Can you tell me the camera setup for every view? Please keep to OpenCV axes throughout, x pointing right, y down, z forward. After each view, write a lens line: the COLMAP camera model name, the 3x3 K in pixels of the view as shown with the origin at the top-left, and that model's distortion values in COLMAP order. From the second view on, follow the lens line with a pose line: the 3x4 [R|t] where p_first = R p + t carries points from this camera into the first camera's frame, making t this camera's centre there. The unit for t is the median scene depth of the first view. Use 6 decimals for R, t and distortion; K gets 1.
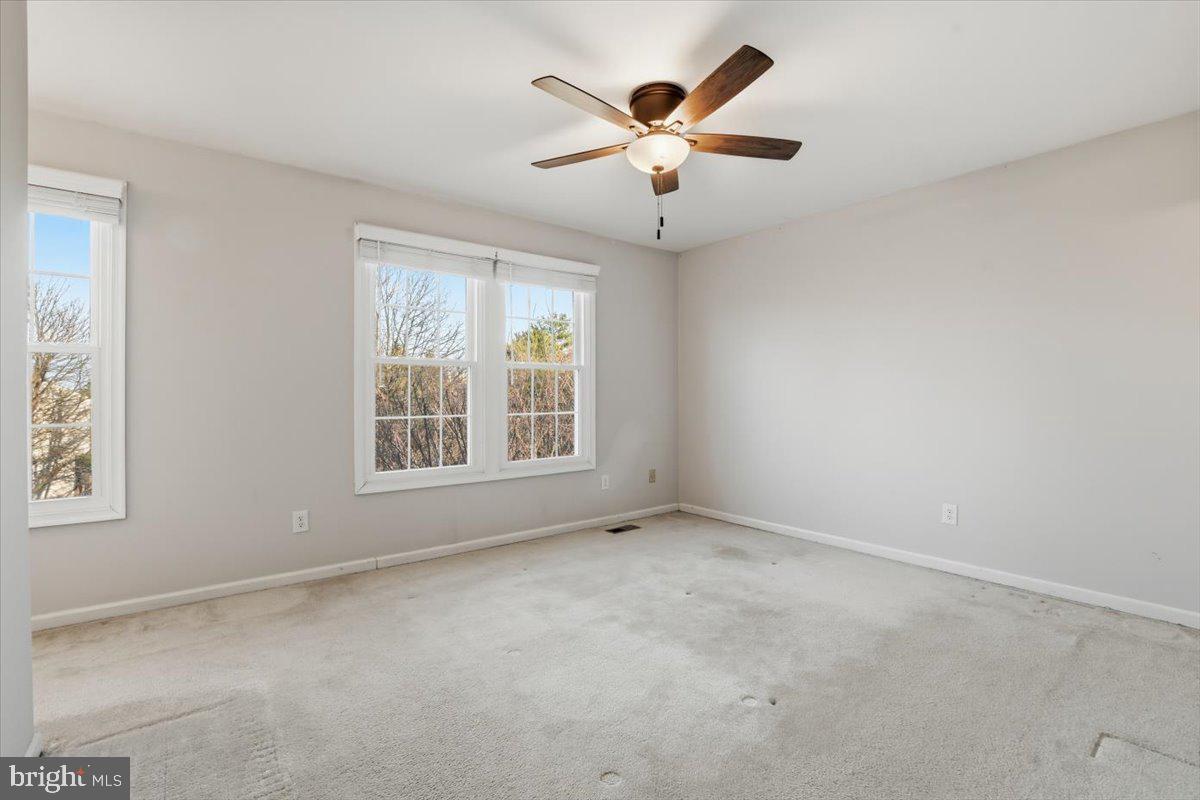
lens RADIAL K [[533.9, 0, 600.0], [0, 533.9, 400.0], [0, 0, 1]] dist [0.000184, -0.000204]
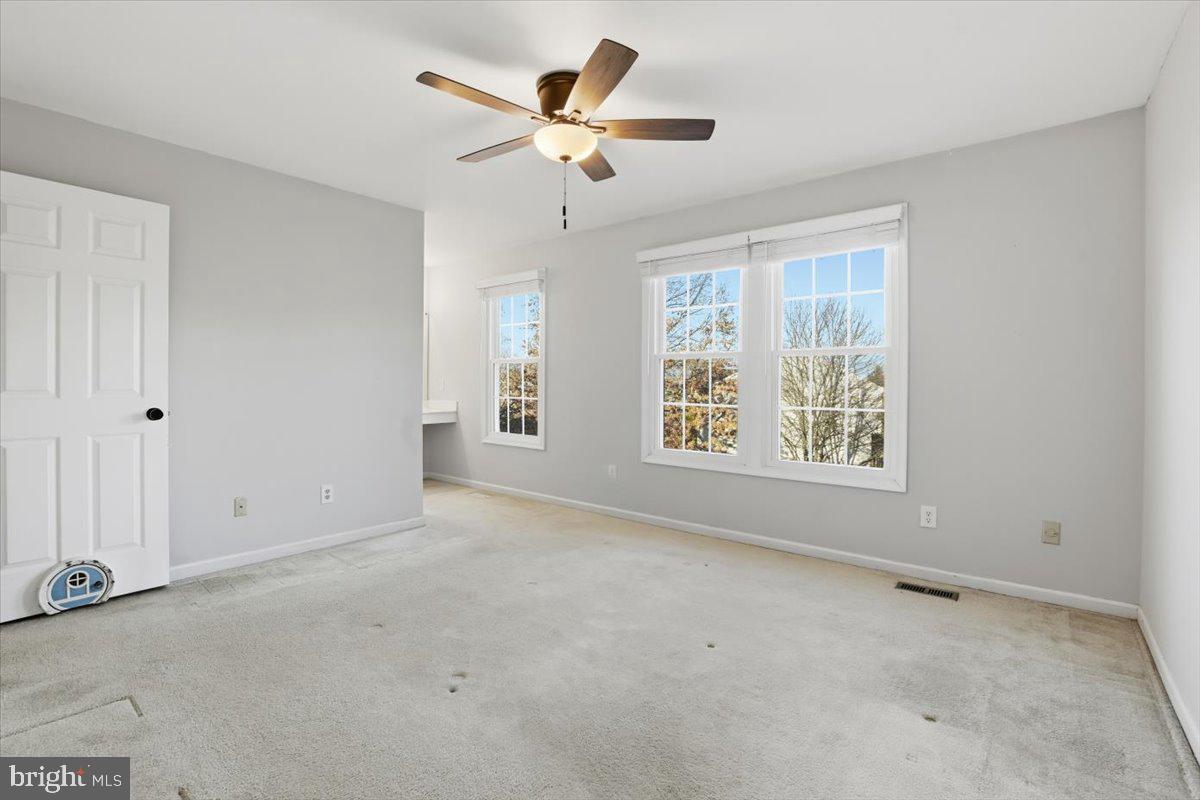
lens RADIAL K [[545.4, 0, 599.7], [0, 545.4, 385.5], [0, 0, 1]] dist [-0.001520, -0.000172]
pose [[0.234463, 0.007593, -0.972095, 0.697166], [-0.018451, 0.999824, 0.003359, -0.007606], [0.971950, 0.017148, 0.234562, 0.515768]]
